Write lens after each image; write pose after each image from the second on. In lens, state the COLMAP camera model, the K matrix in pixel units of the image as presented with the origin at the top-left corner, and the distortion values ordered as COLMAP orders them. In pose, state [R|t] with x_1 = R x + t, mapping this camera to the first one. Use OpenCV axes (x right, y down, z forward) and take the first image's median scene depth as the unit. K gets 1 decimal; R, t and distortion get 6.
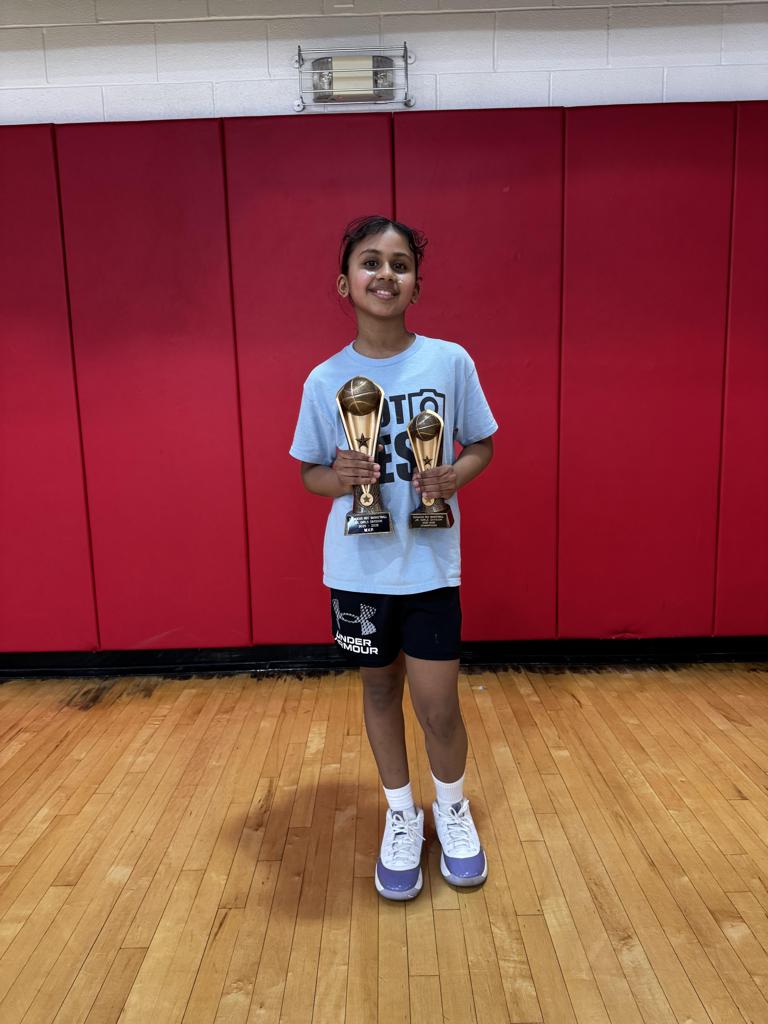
lens RADIAL K [[712.8, 0, 384.0], [0, 712.8, 512.0], [0, 0, 1]] dist [0.061872, -0.064791]
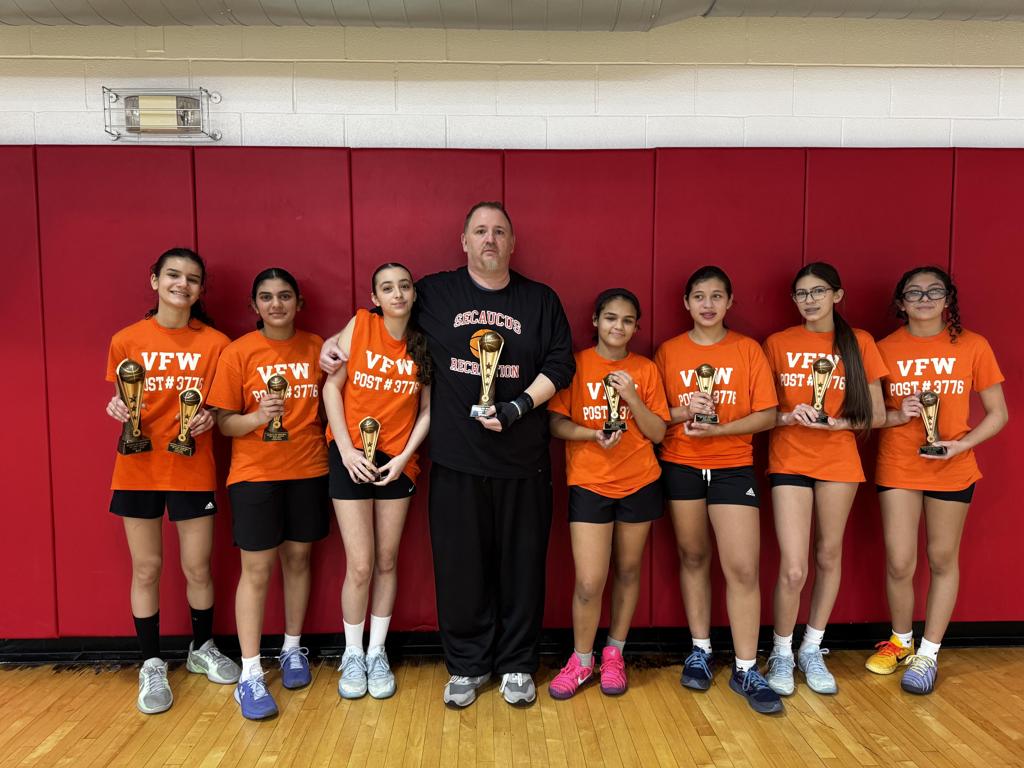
lens RADIAL K [[707.1, 0, 519.1], [0, 707.1, 402.8], [0, 0, 1]] dist [-0.003024, 0.002713]
pose [[0.998961, 0.021994, 0.039912, 0.465601], [-0.019028, 0.997134, -0.073217, -0.093727], [-0.041407, 0.072382, 0.996517, -0.061530]]
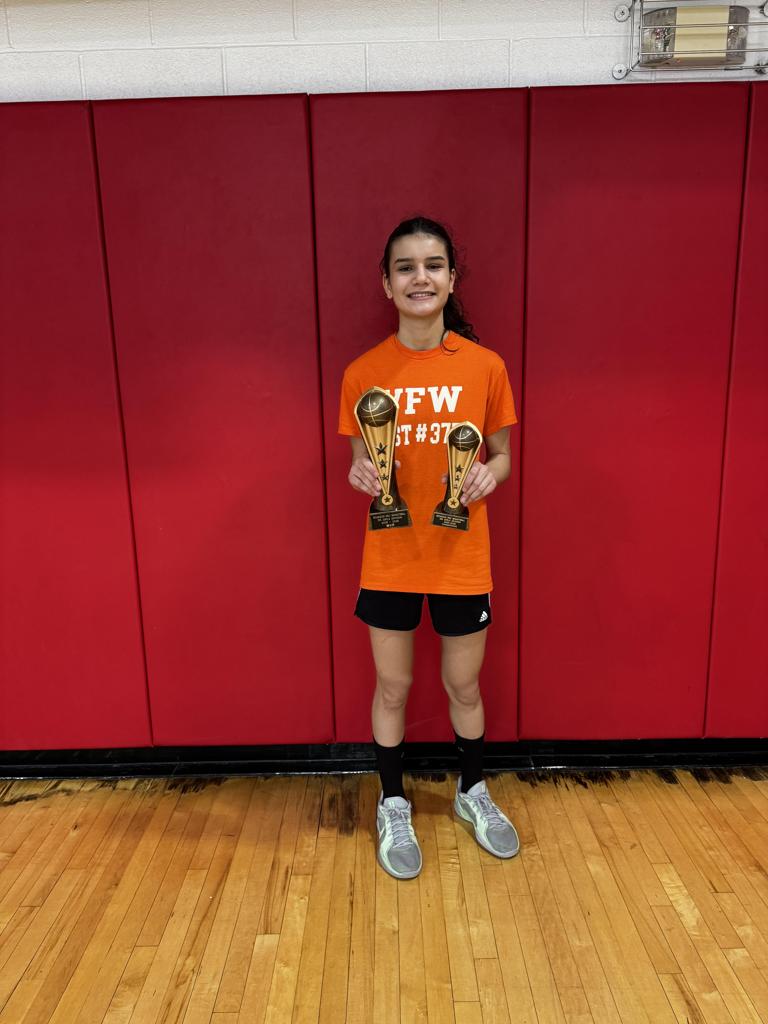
lens RADIAL K [[699.9, 0, 384.0], [0, 699.9, 512.0], [0, 0, 1]] dist [0.032328, -0.033576]
pose [[0.999972, 0.006319, 0.003932, -0.376513], [-0.006475, 0.999138, 0.040994, -0.118279], [-0.003670, -0.041019, 0.999152, 0.223313]]
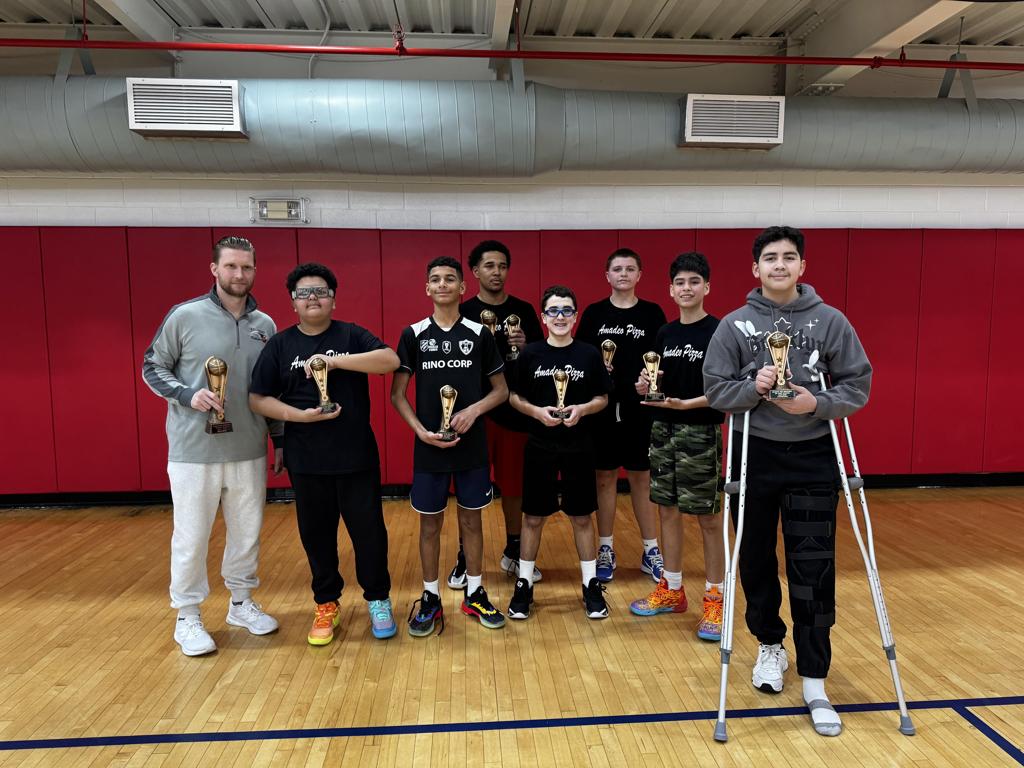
lens RADIAL K [[712.8, 0, 512.0], [0, 712.8, 384.0], [0, 0, 1]] dist [0.061872, -0.064791]
pose [[0.997450, 0.018070, 0.069045, 0.490023], [-0.015016, 0.998896, -0.044509, -0.020412], [-0.069773, 0.043359, 0.996620, -1.079397]]
